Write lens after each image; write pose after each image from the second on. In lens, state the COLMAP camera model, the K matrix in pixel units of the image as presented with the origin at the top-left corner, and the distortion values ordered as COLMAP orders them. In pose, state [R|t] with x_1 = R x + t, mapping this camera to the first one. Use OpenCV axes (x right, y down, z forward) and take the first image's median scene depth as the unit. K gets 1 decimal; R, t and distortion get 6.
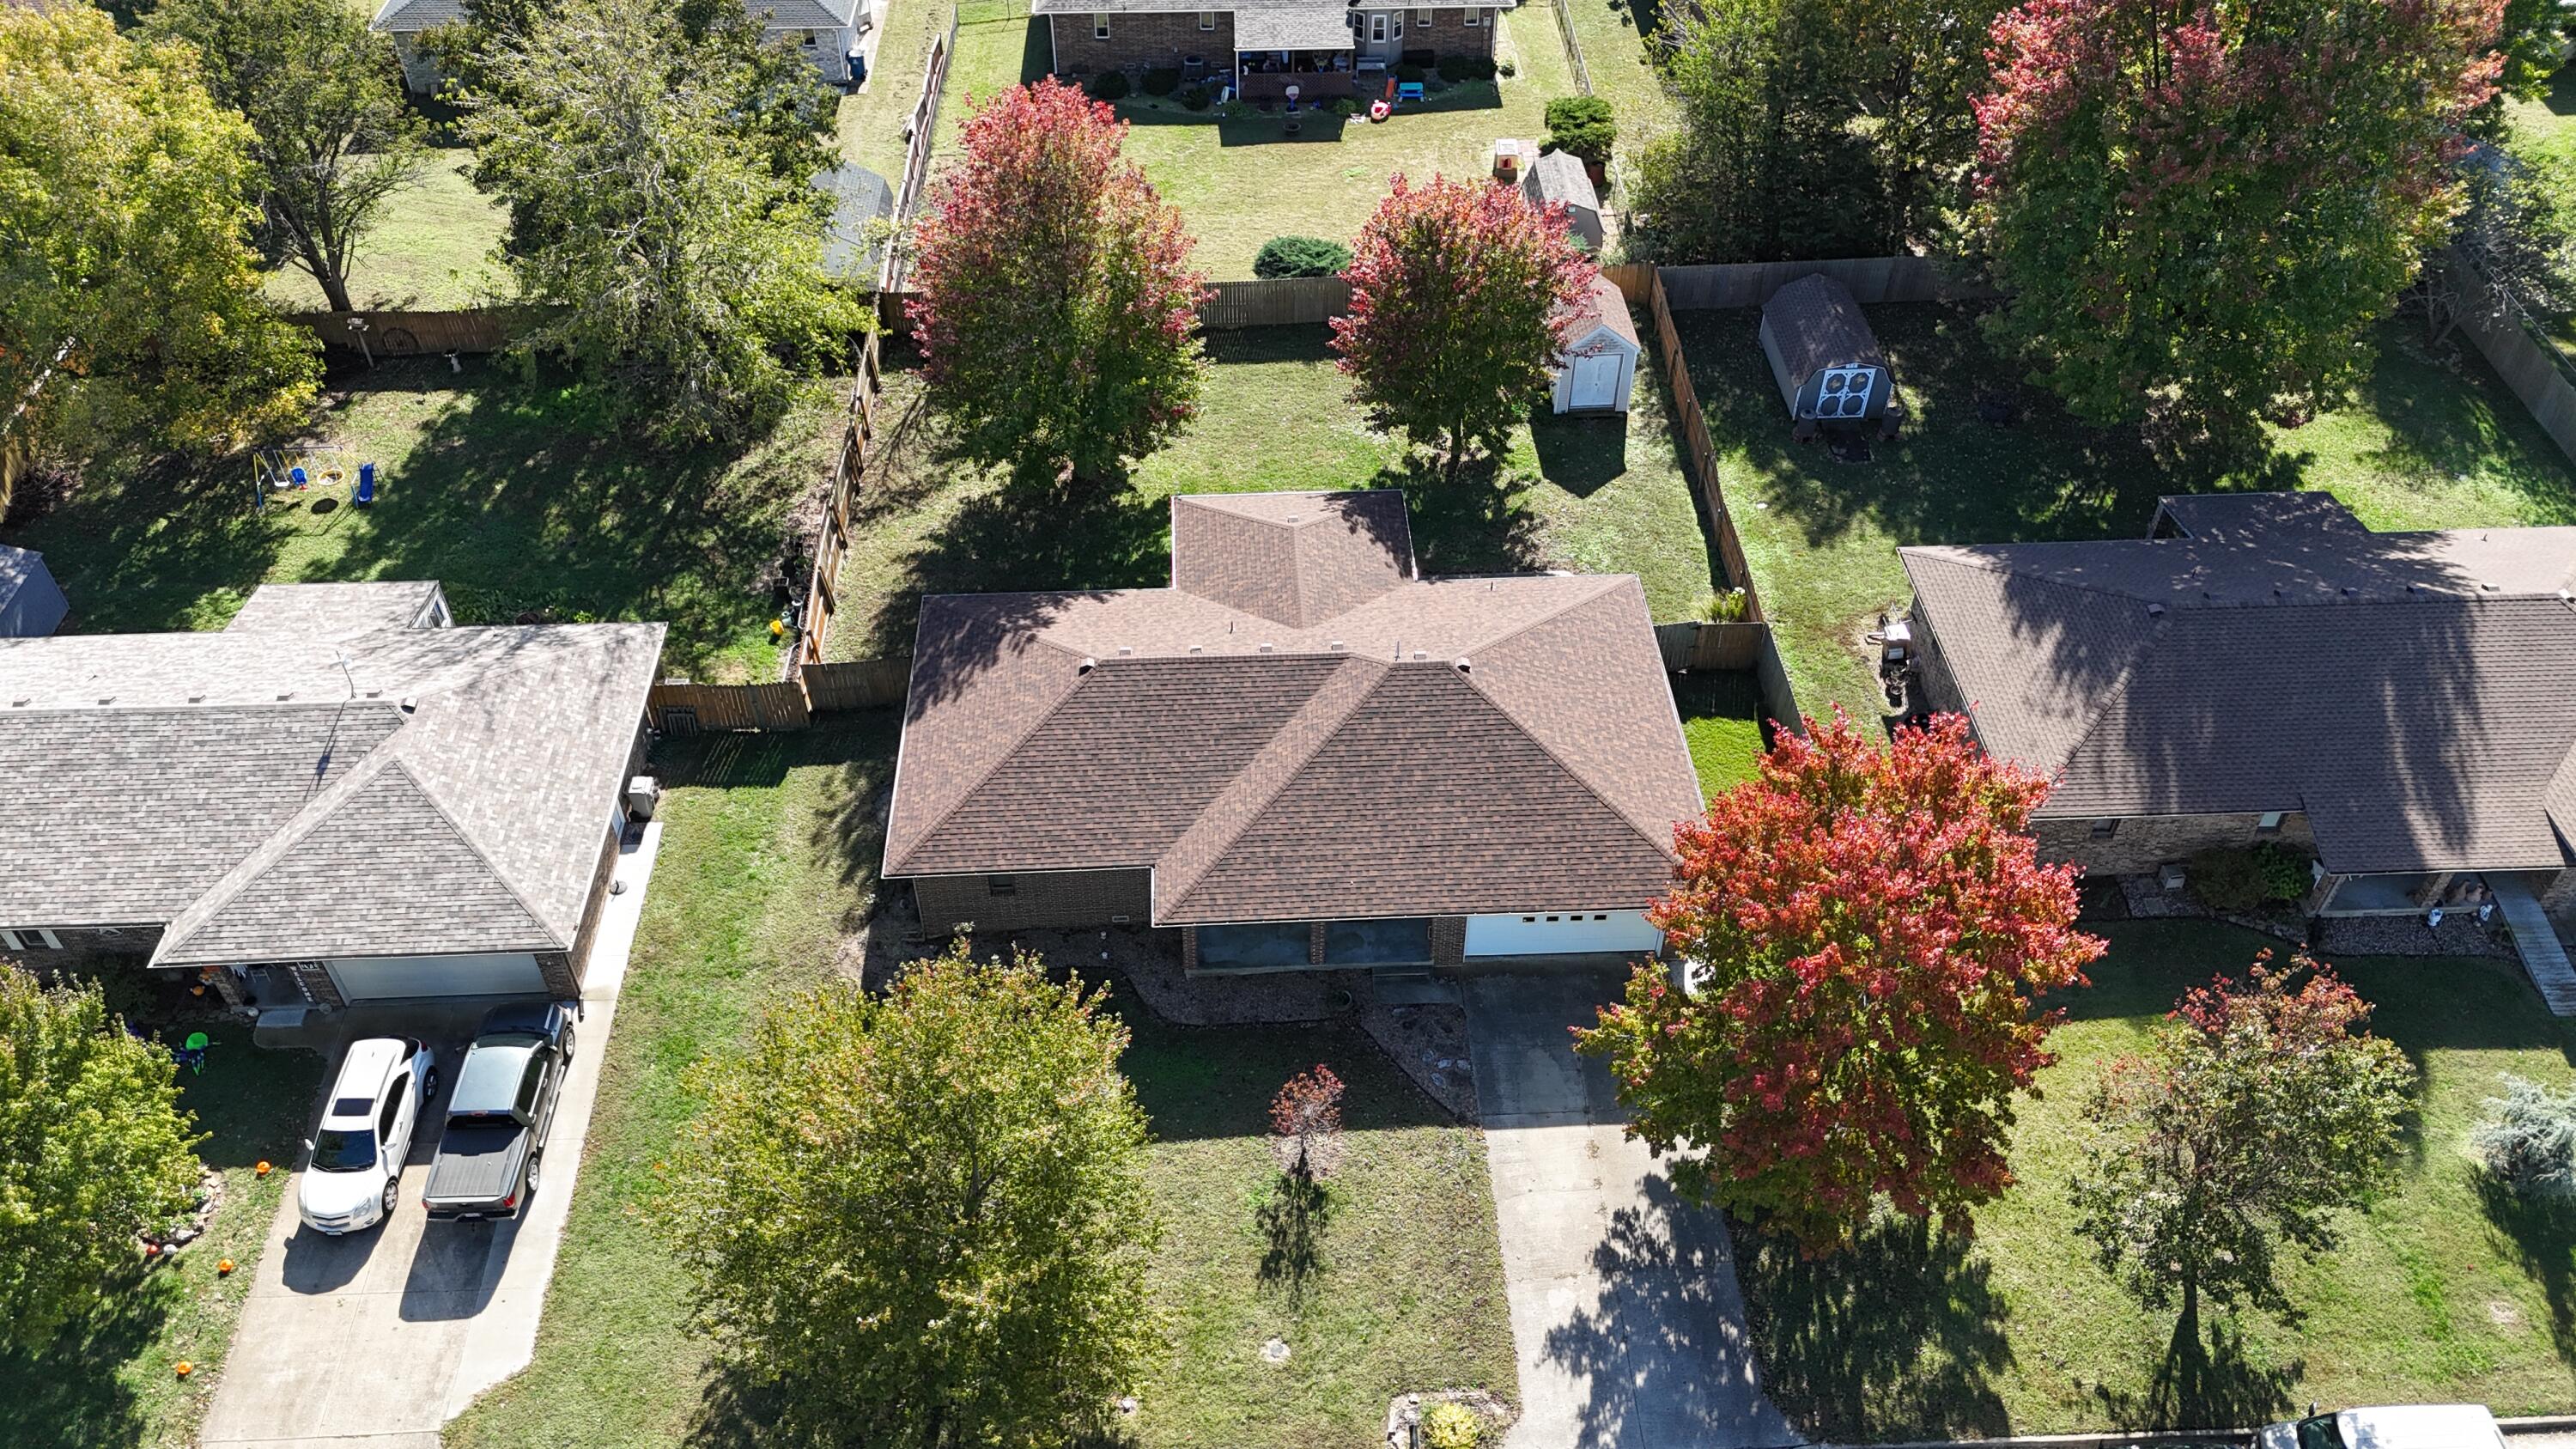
lens RADIAL K [[1902.7, 0, 1284.3], [0, 1902.7, 728.2], [0, 0, 1]] dist [0.050786, -0.029181]
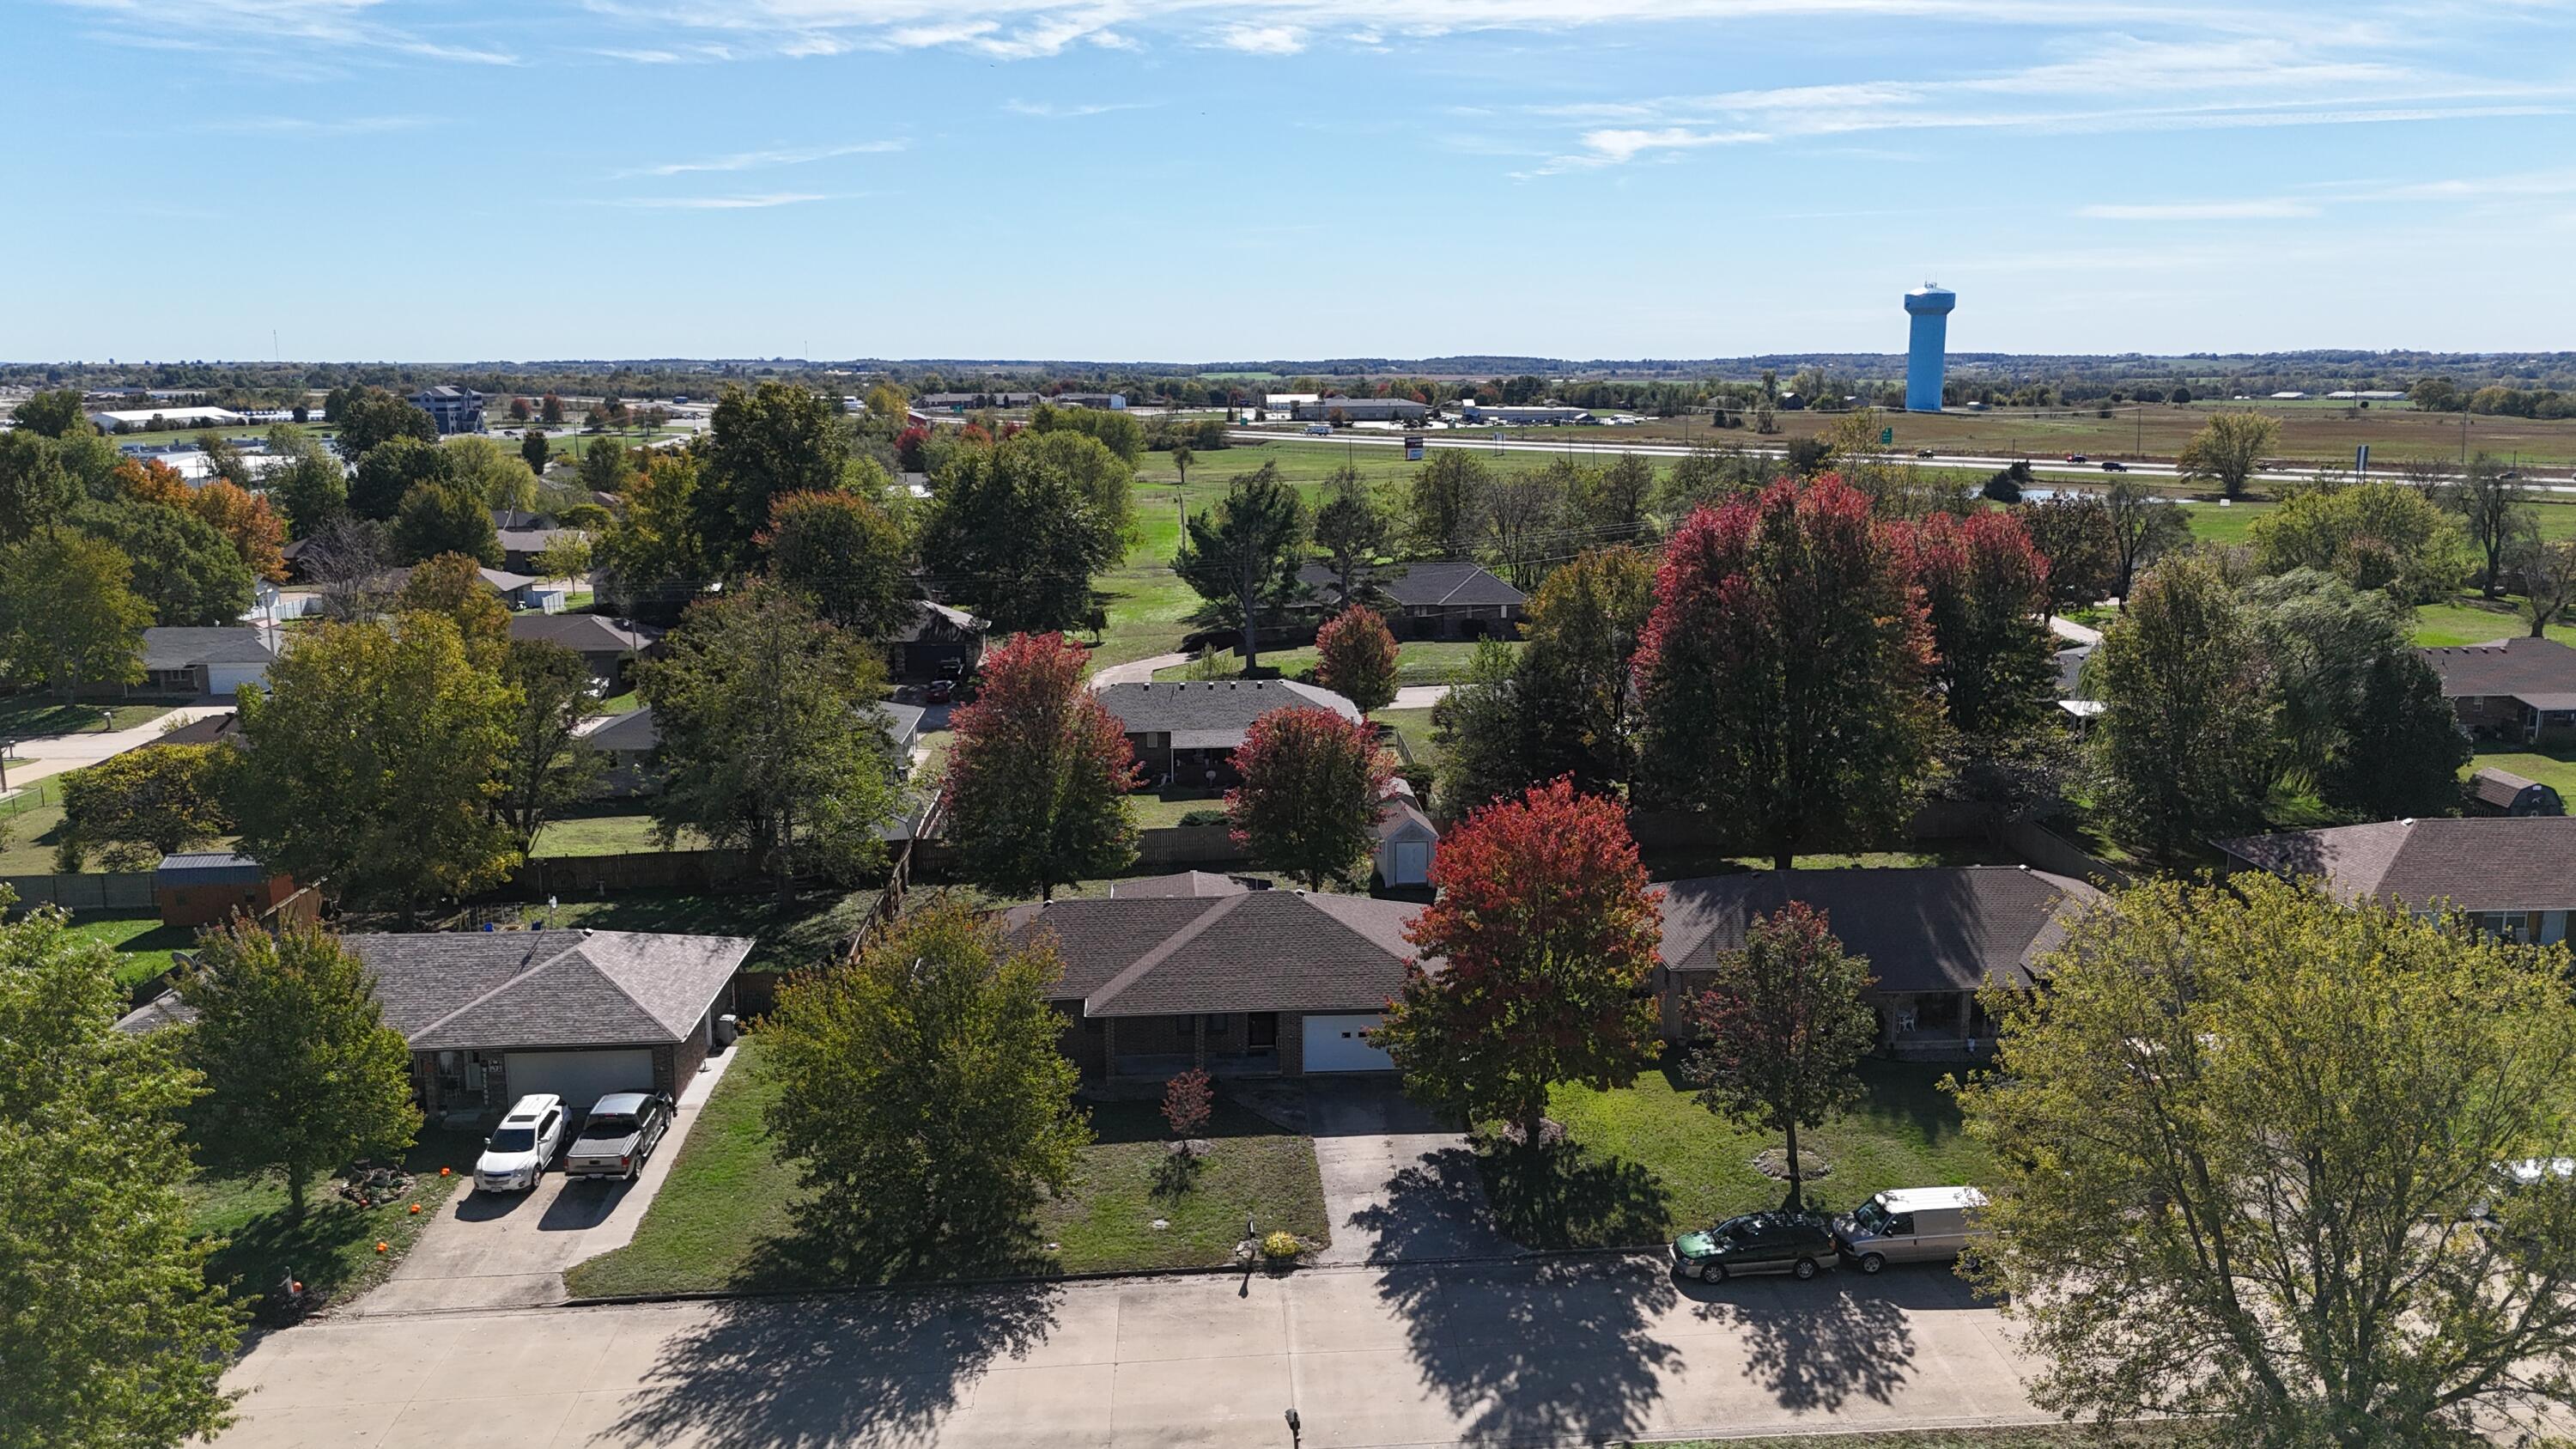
lens RADIAL K [[1902.7, 0, 1278.7], [0, 1902.7, 735.4], [0, 0, 1]] dist [0.050786, -0.029181]
pose [[0.999860, -0.008000, 0.014712, 0.055796], [0.014719, 0.838777, -0.544276, 0.675512], [-0.007986, 0.544416, 0.838778, -0.326883]]
